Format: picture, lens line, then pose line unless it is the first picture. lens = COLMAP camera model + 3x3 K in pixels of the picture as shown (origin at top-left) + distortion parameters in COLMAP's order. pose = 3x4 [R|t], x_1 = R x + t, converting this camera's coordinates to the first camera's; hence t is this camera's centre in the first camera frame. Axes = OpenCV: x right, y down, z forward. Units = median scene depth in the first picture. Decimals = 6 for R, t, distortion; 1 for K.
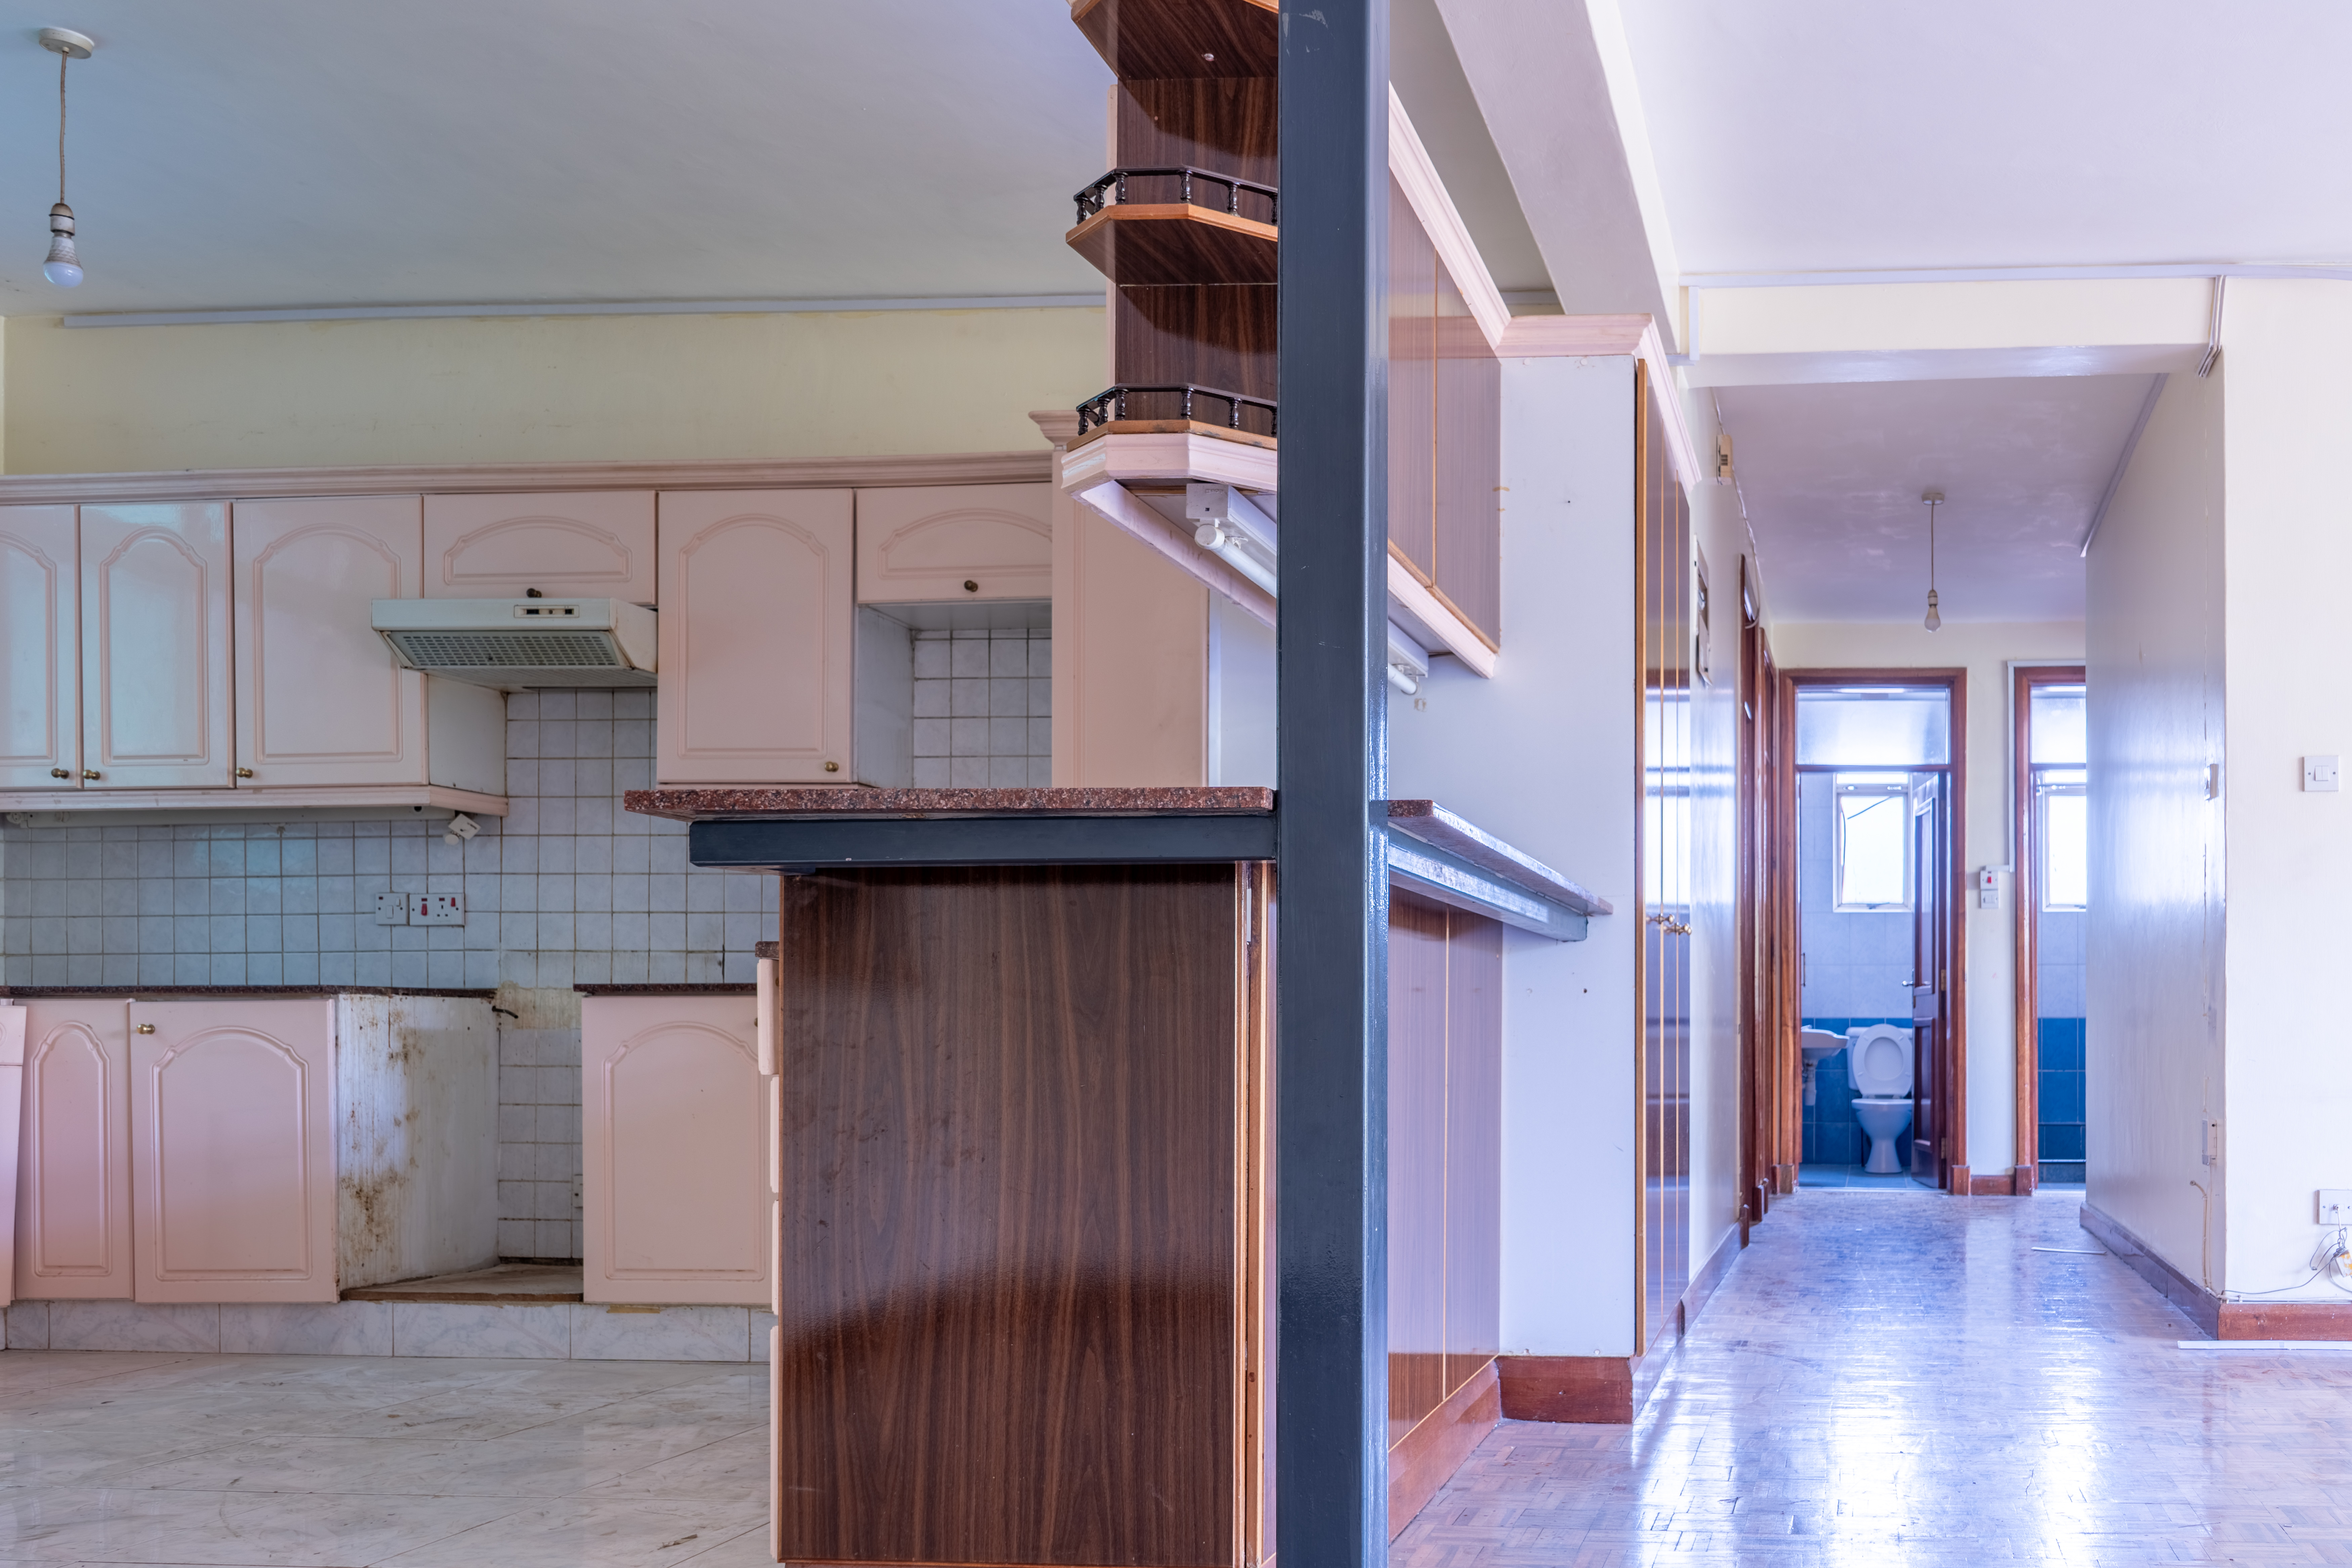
lens RADIAL K [[1876.0, 0, 1348.8], [0, 1876.0, 900.4], [0, 0, 1]] dist [-0.004419, -0.000946]
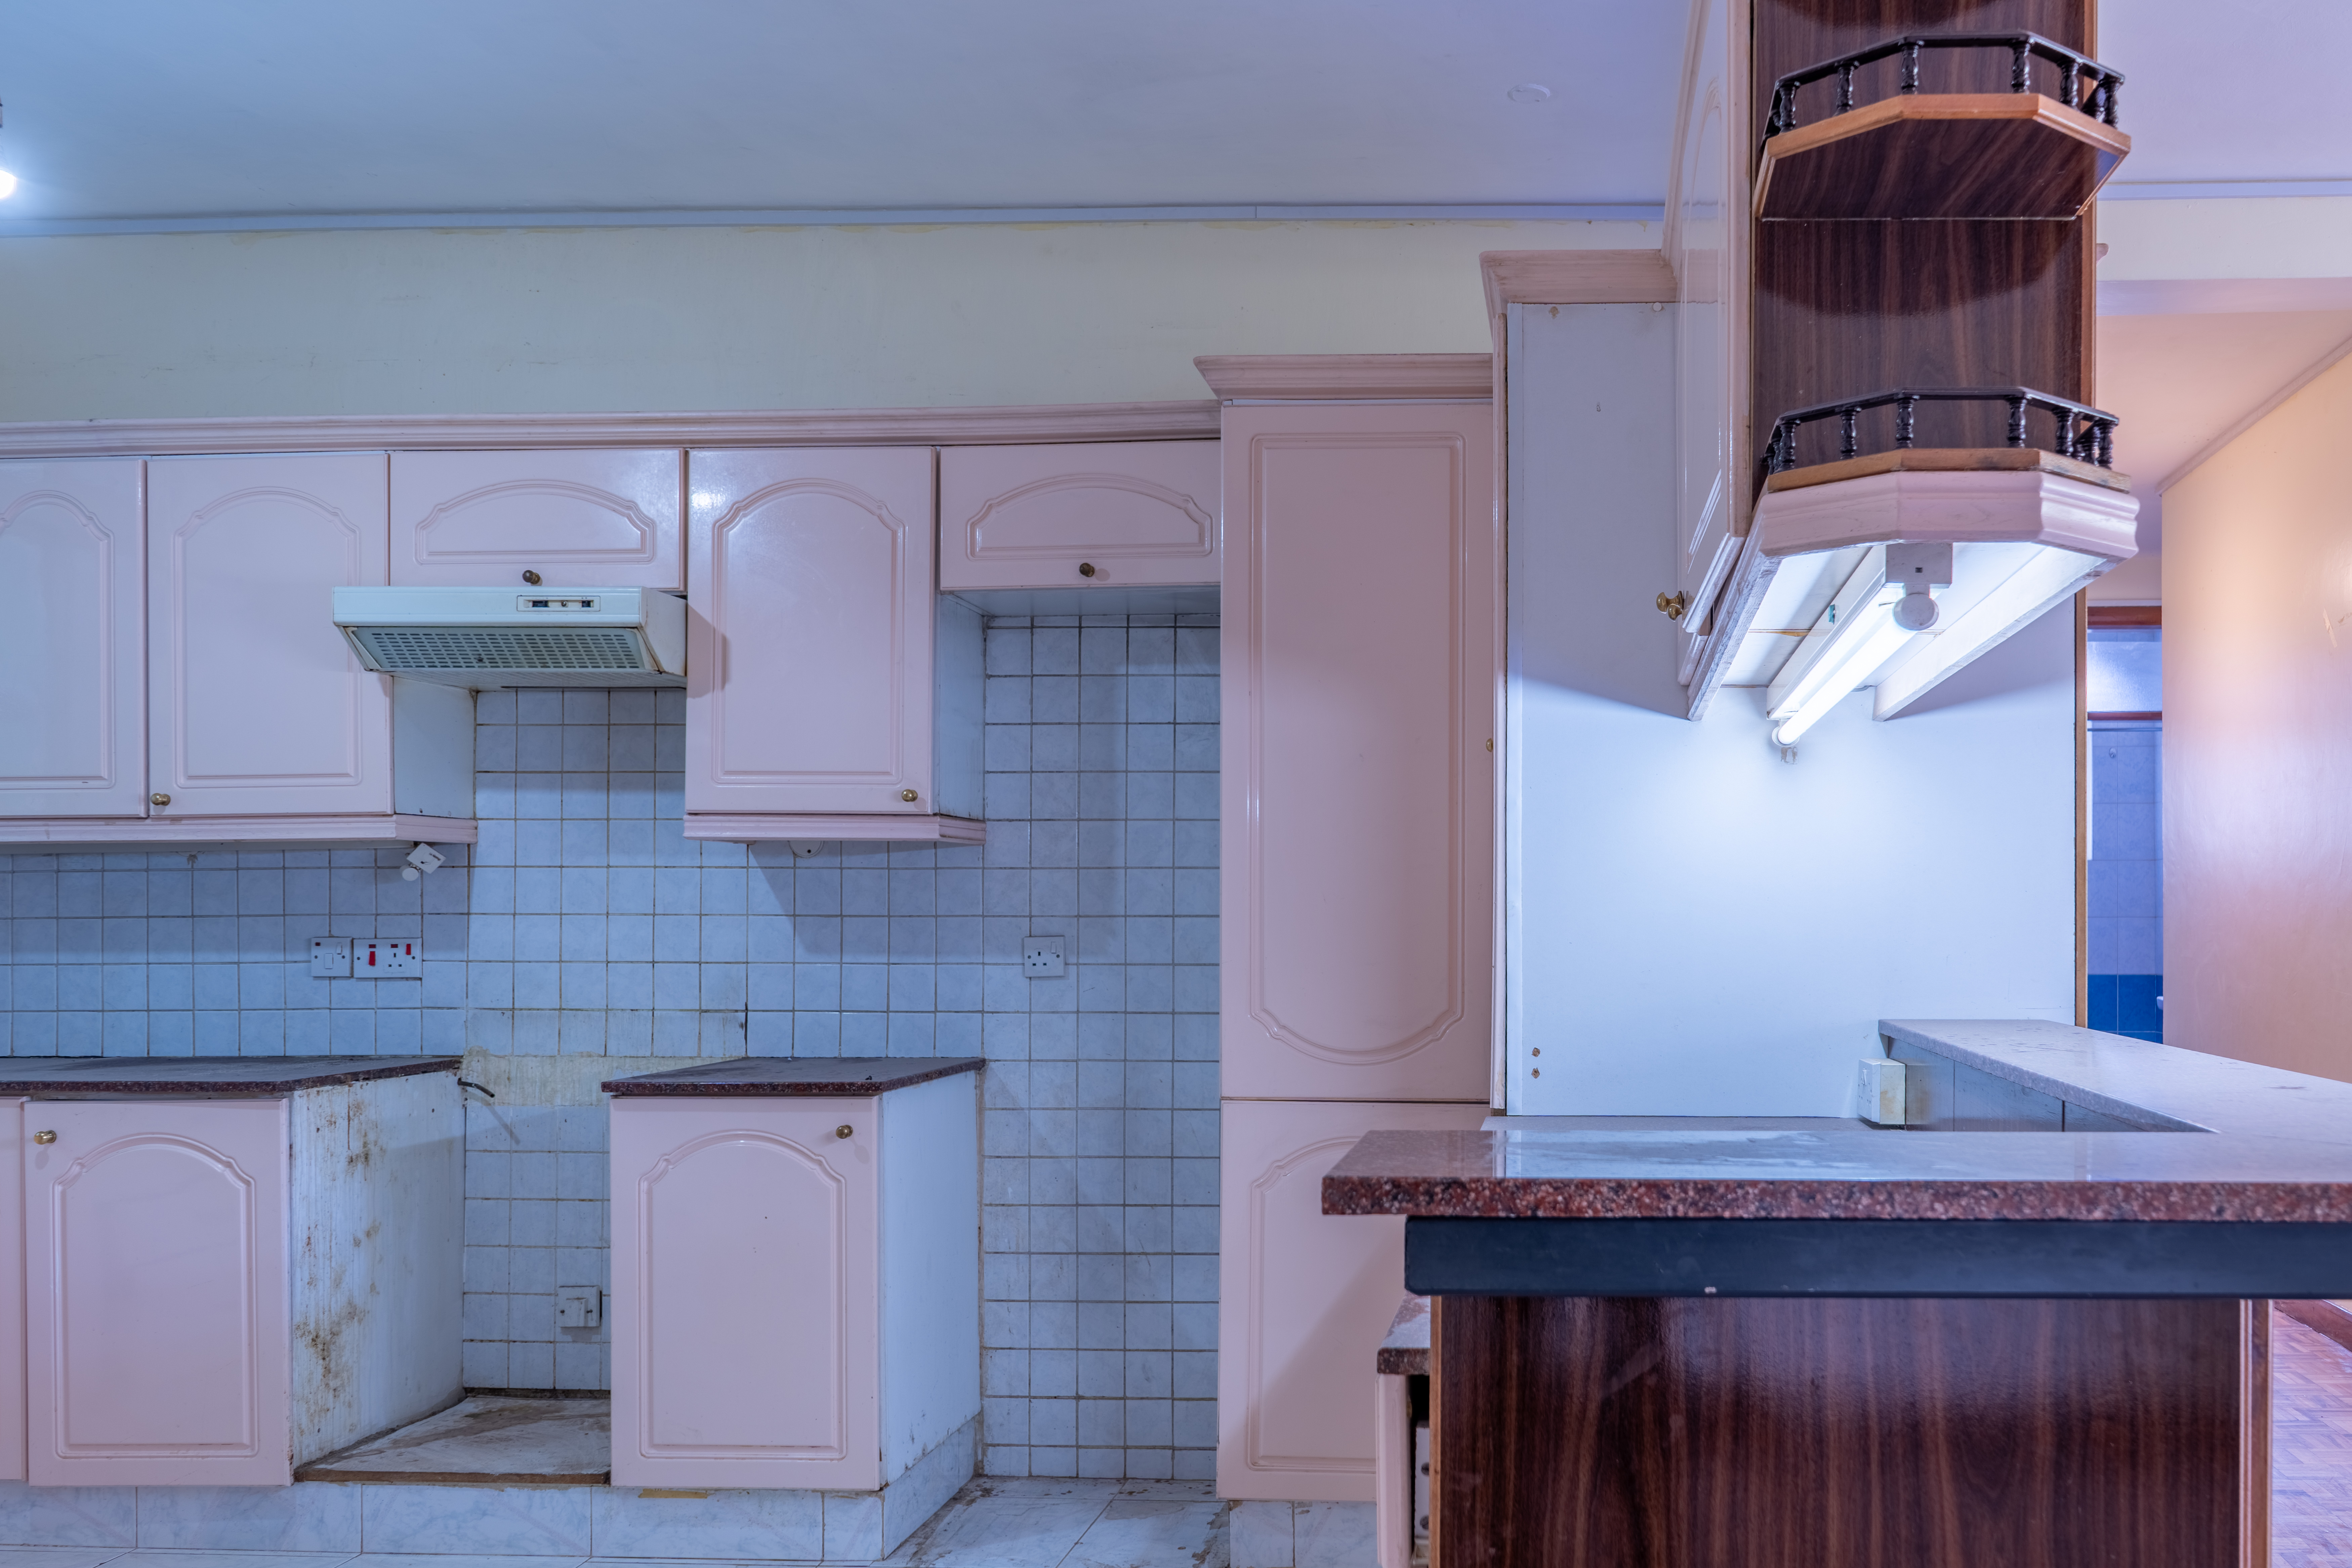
lens RADIAL K [[1906.5, 0, 1176.0], [0, 1906.5, 784.0], [0, 0, 1]] dist [-0.009930, 0.007665]
pose [[0.999775, -0.000729, 0.021190, -0.181913], [0.000949, 0.999946, -0.010358, -0.068375], [-0.021181, 0.010376, 0.999722, 0.189118]]
